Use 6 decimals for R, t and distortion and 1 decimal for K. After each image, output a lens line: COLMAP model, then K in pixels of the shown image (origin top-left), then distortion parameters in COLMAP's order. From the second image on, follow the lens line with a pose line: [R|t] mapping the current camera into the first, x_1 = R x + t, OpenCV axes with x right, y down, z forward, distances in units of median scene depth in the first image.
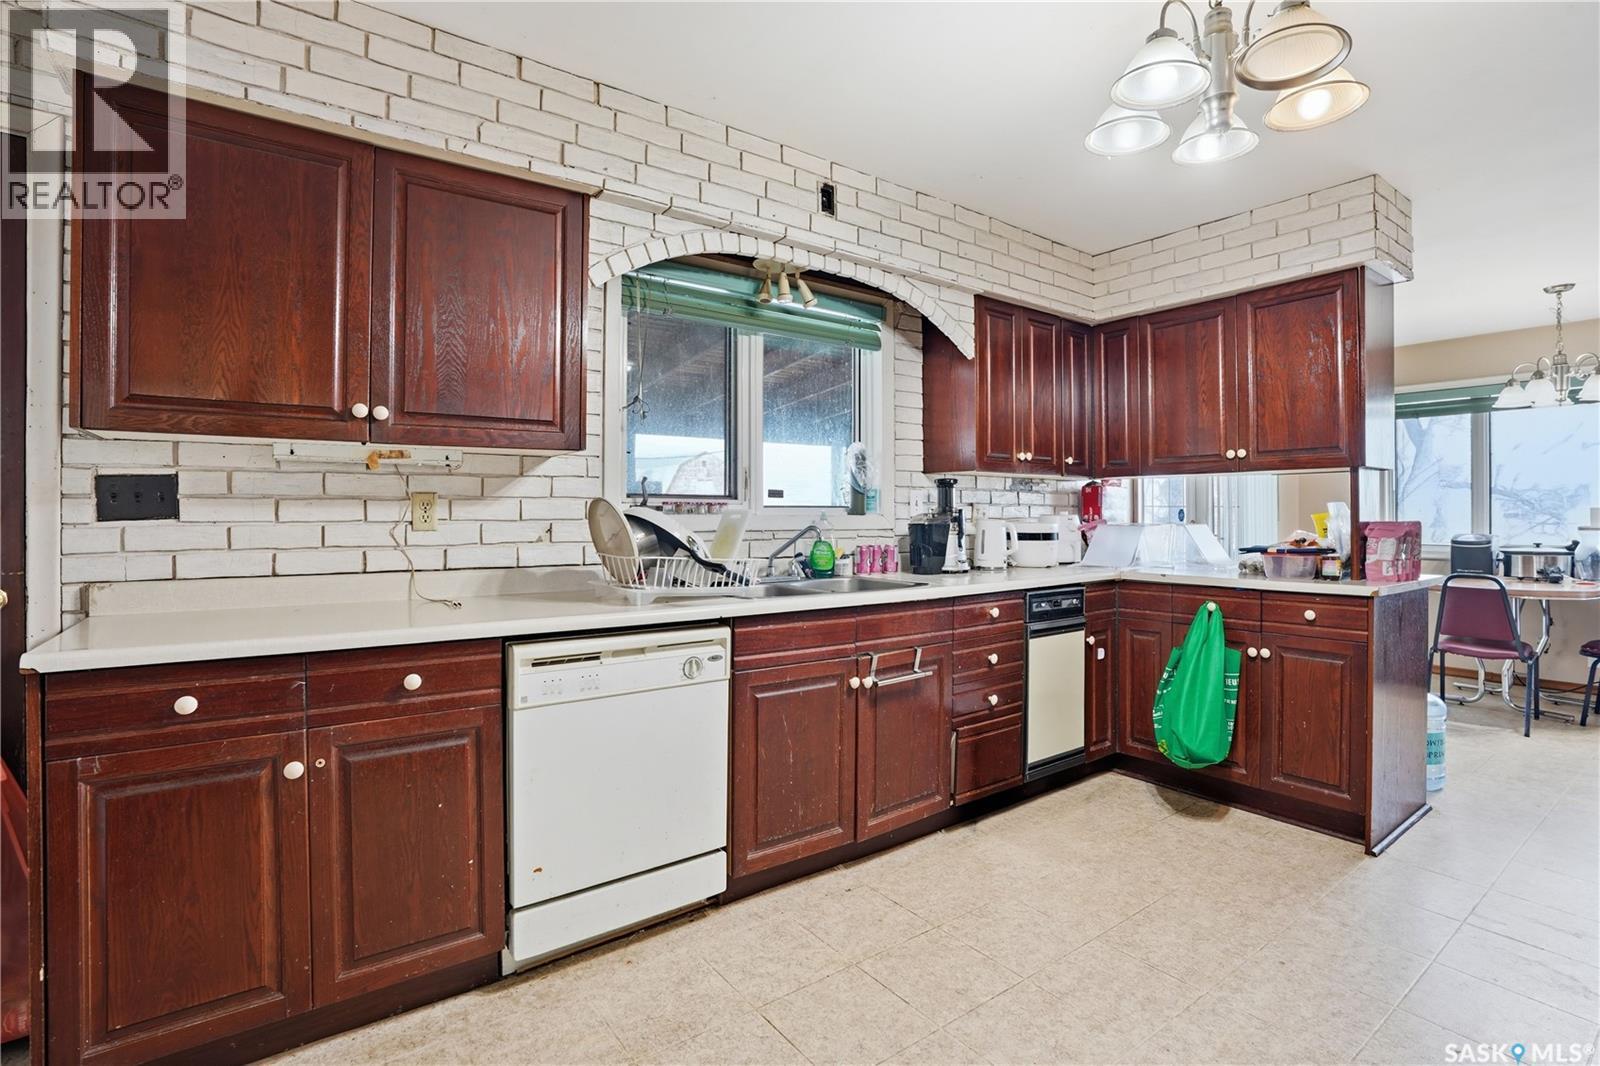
lens RADIAL K [[750.9, 0, 808.8], [0, 750.9, 519.2], [0, 0, 1]] dist [-0.047034, 0.013740]
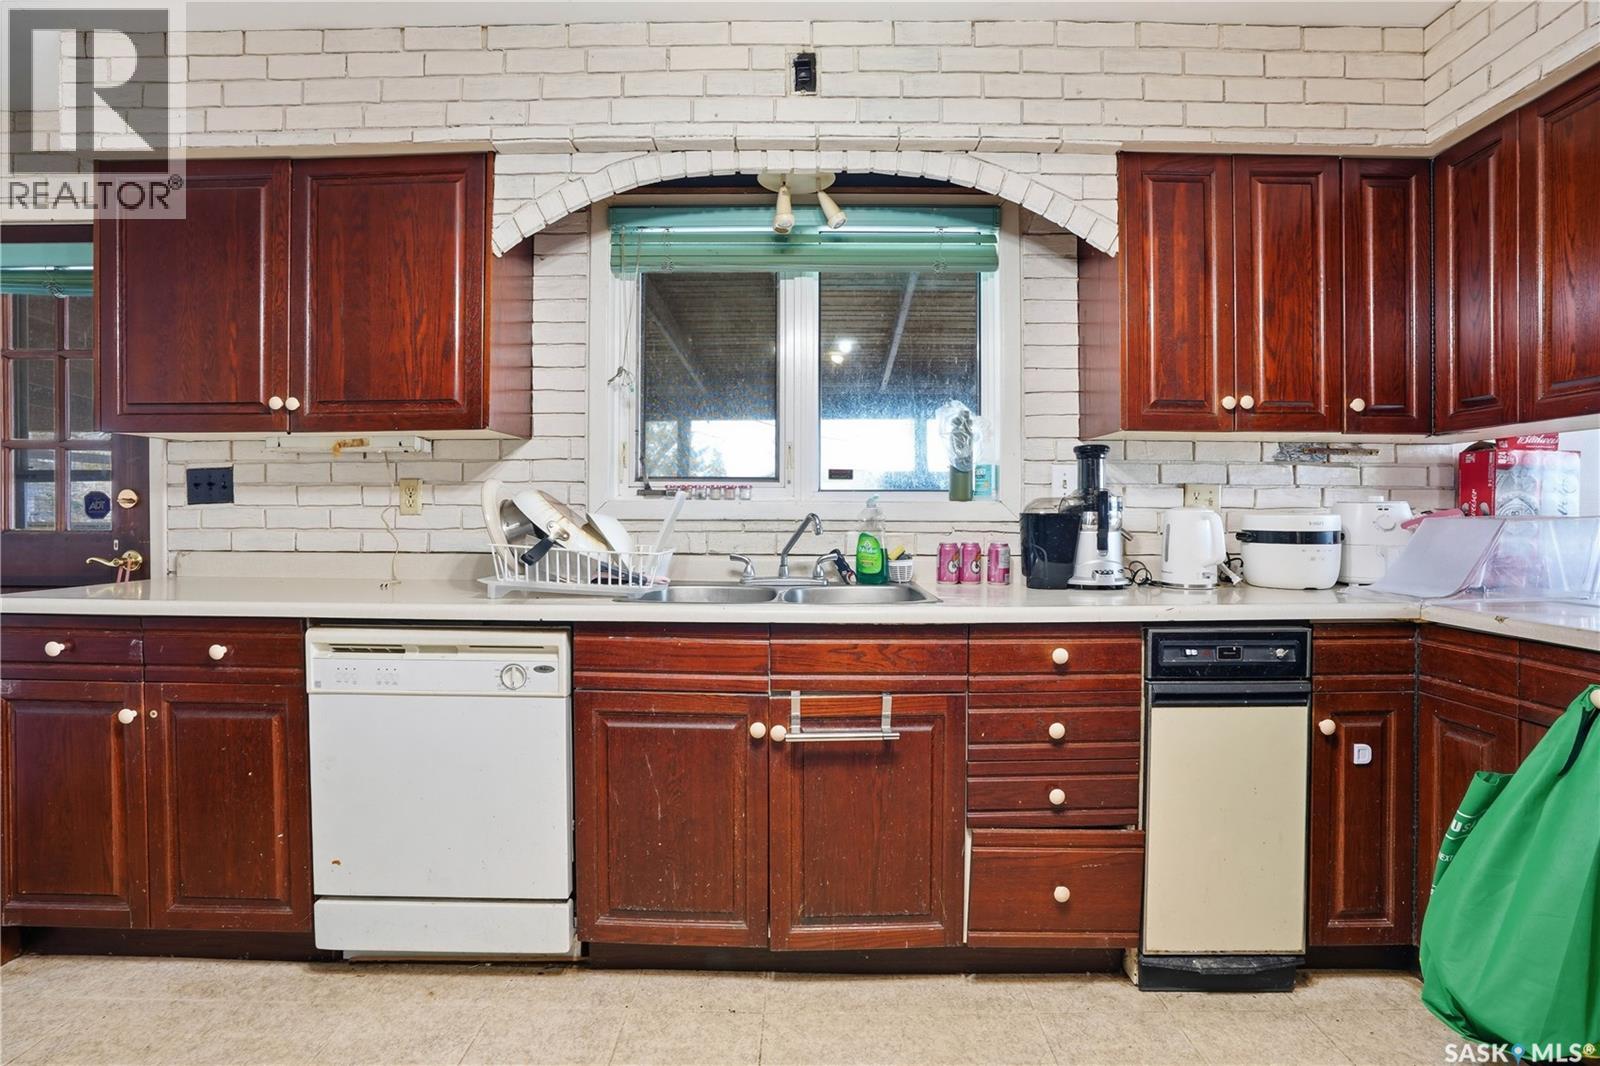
lens RADIAL K [[750.9, 0, 802.3], [0, 750.9, 524.1], [0, 0, 1]] dist [-0.047034, 0.013740]
pose [[0.801356, 0.010943, -0.598087, 0.500804], [-0.006046, 0.999930, 0.010194, 0.013246], [0.598157, -0.004553, 0.801366, 0.433949]]
